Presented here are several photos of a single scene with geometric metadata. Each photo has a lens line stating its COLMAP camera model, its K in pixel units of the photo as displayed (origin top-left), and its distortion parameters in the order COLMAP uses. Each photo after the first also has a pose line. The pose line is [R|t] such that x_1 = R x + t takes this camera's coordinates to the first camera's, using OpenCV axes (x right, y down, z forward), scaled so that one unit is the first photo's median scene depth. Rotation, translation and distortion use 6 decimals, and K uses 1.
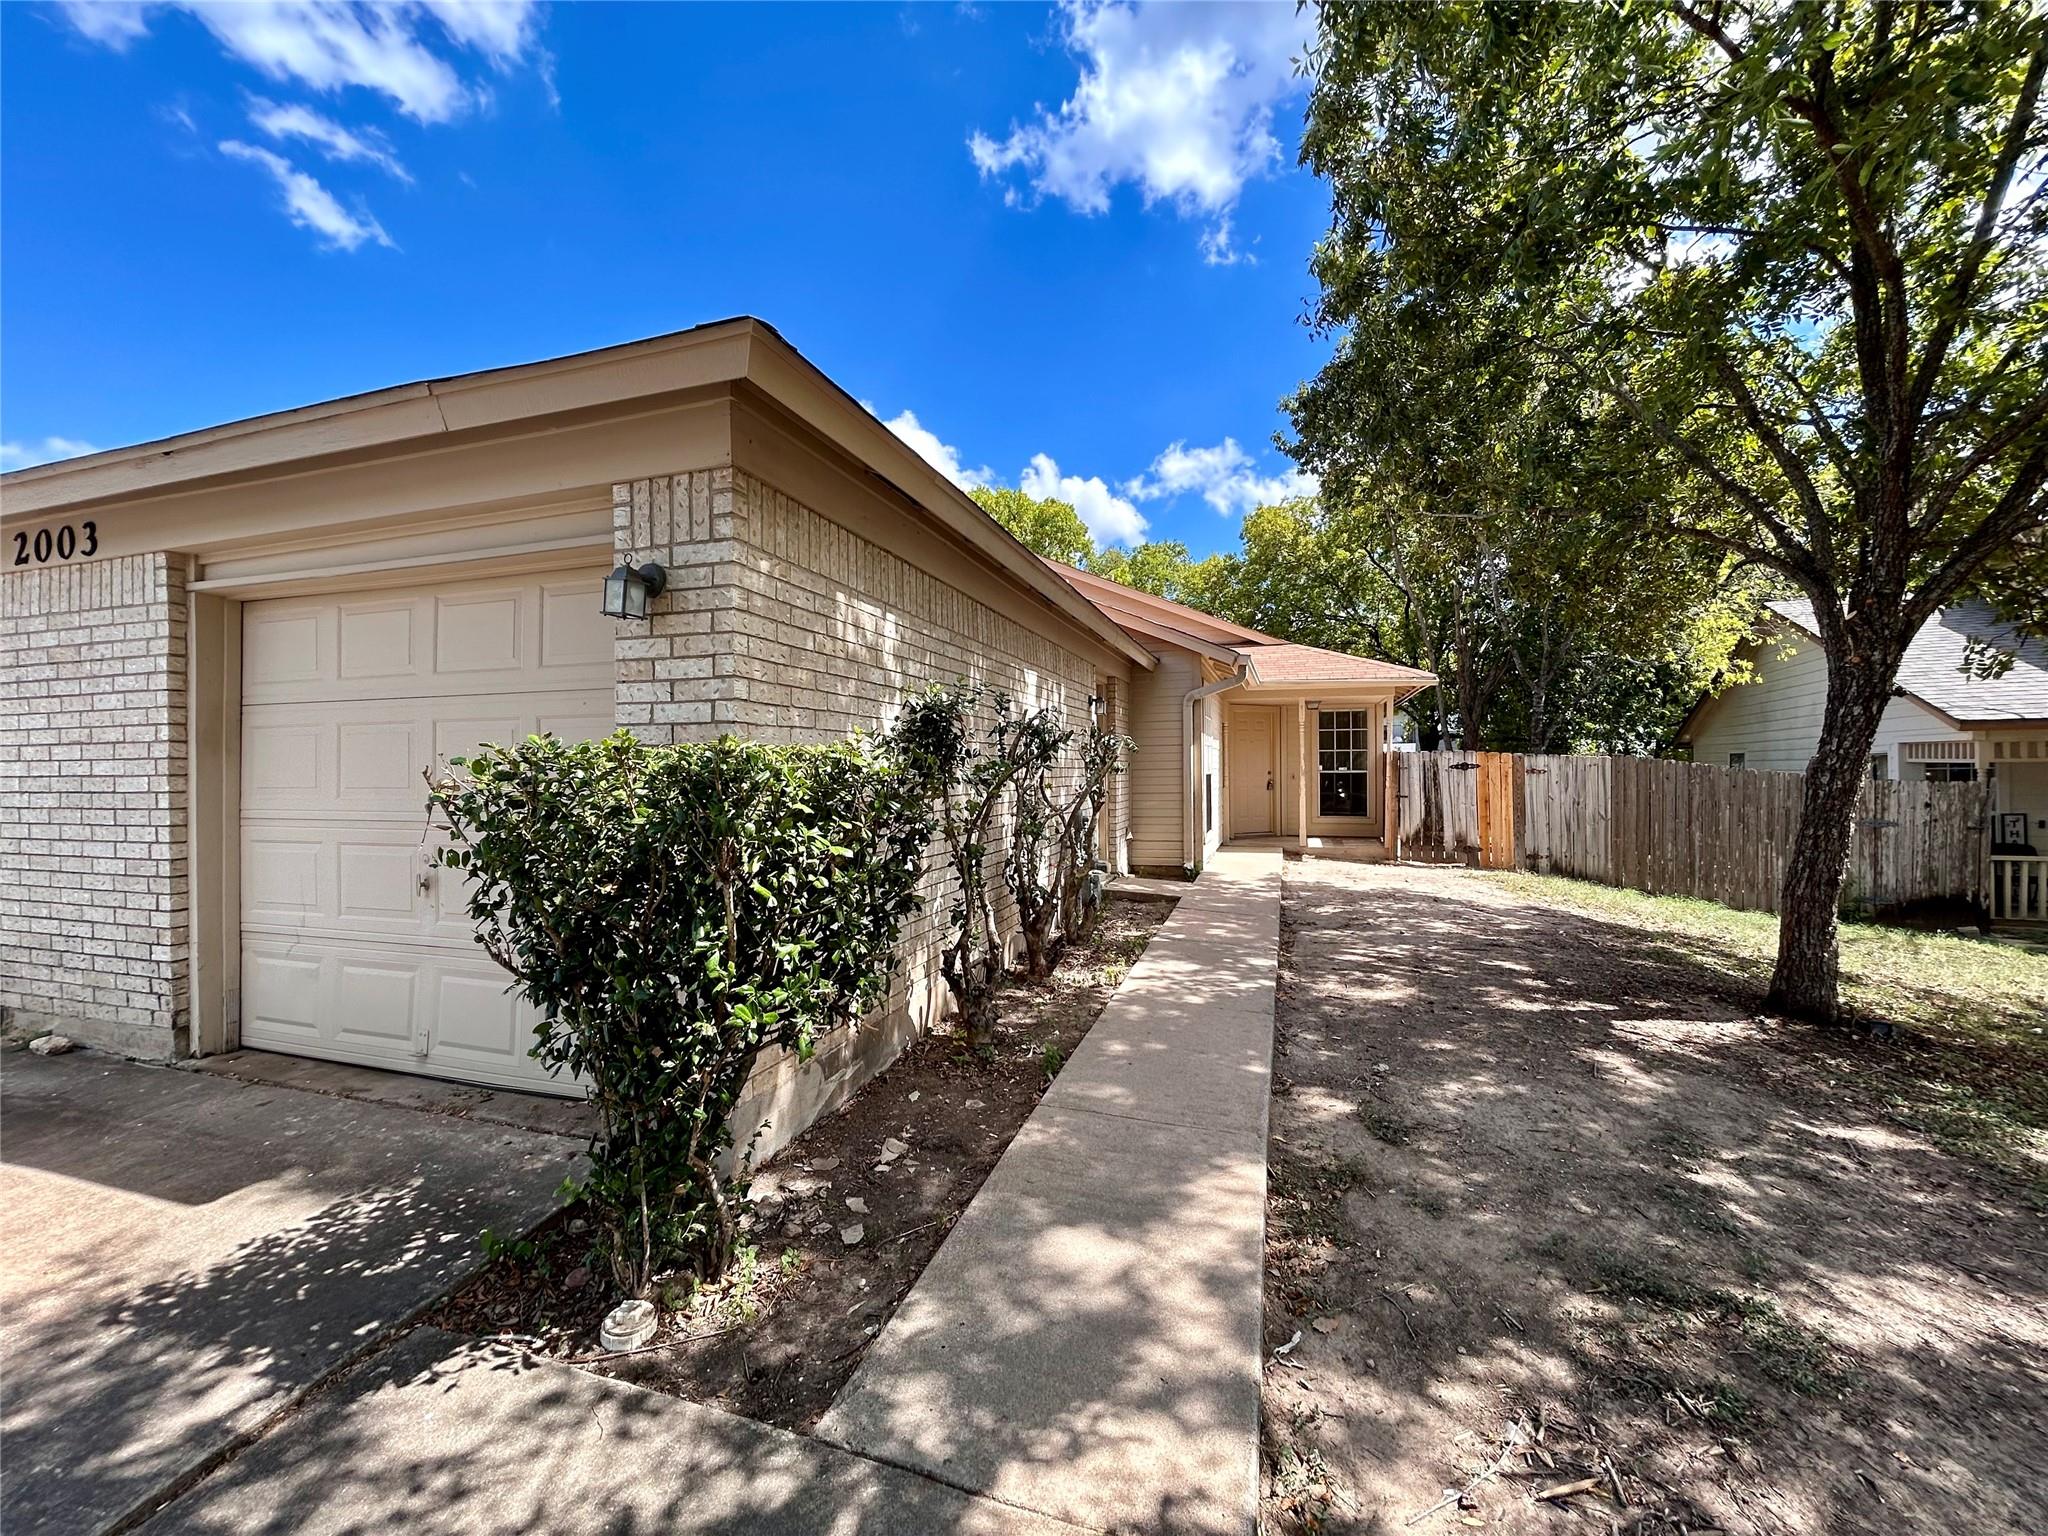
lens RADIAL K [[810.0, 0, 1036.7], [0, 810.0, 774.6], [0, 0, 1]] dist [0.001588, -0.001299]
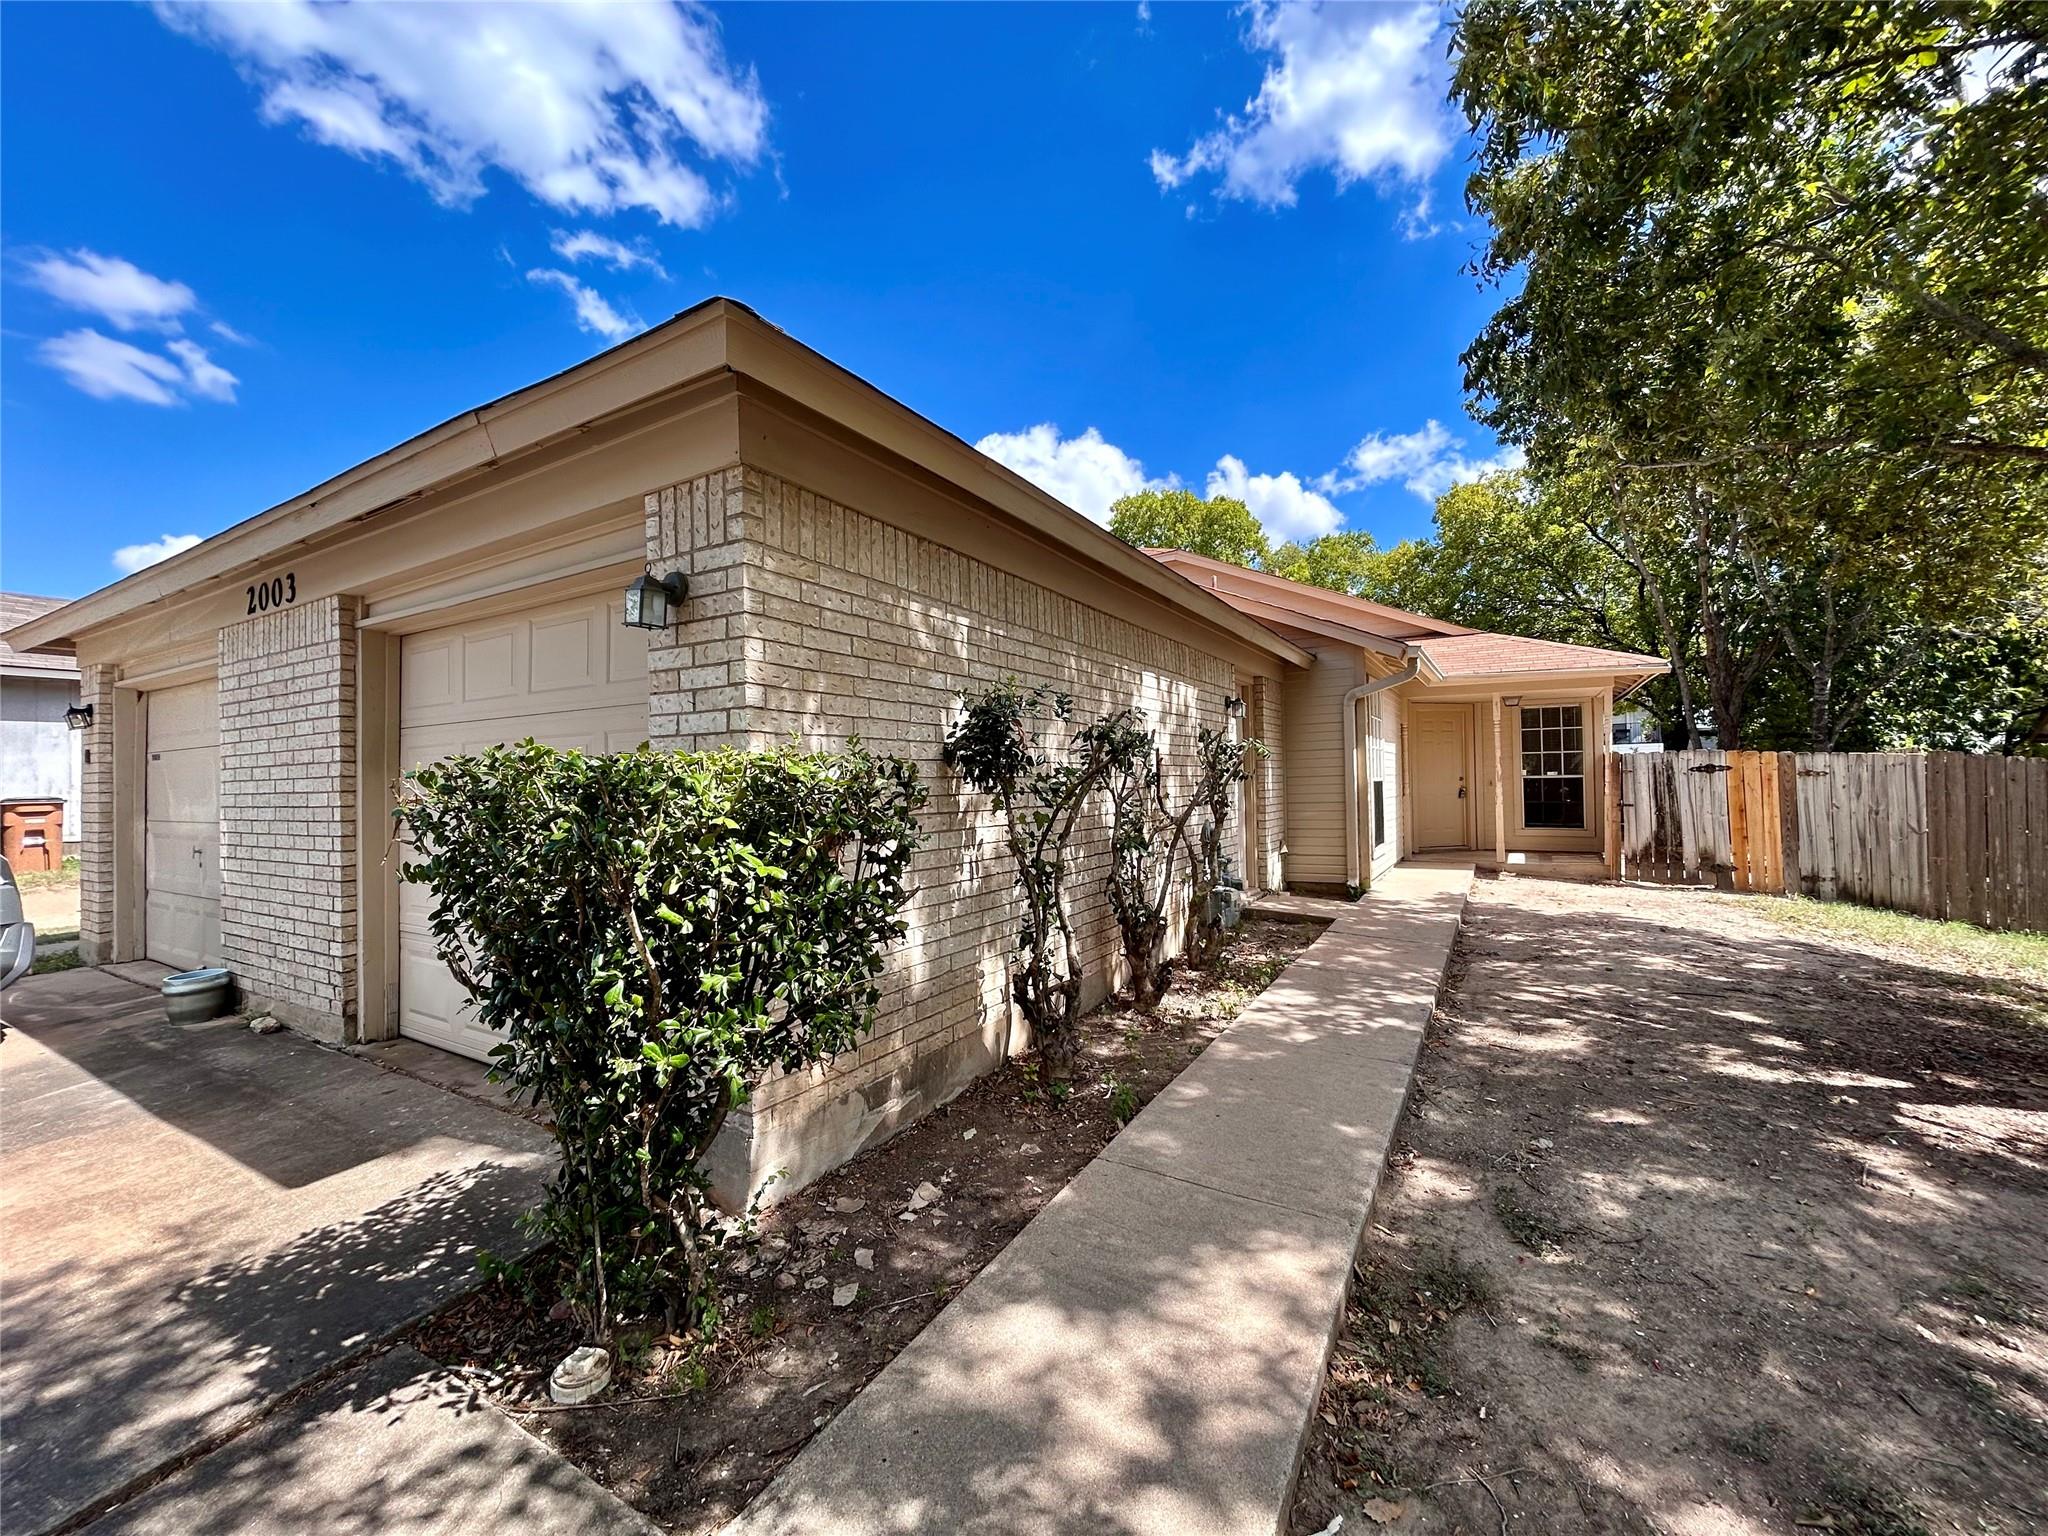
lens RADIAL K [[810.0, 0, 1041.6], [0, 810.0, 769.0], [0, 0, 1]] dist [0.001588, -0.001299]
pose [[0.974982, -0.014406, -0.221819, 0.135717], [0.010128, 0.999740, -0.020412, 0.002519], [0.222055, 0.017655, 0.974874, 0.111914]]
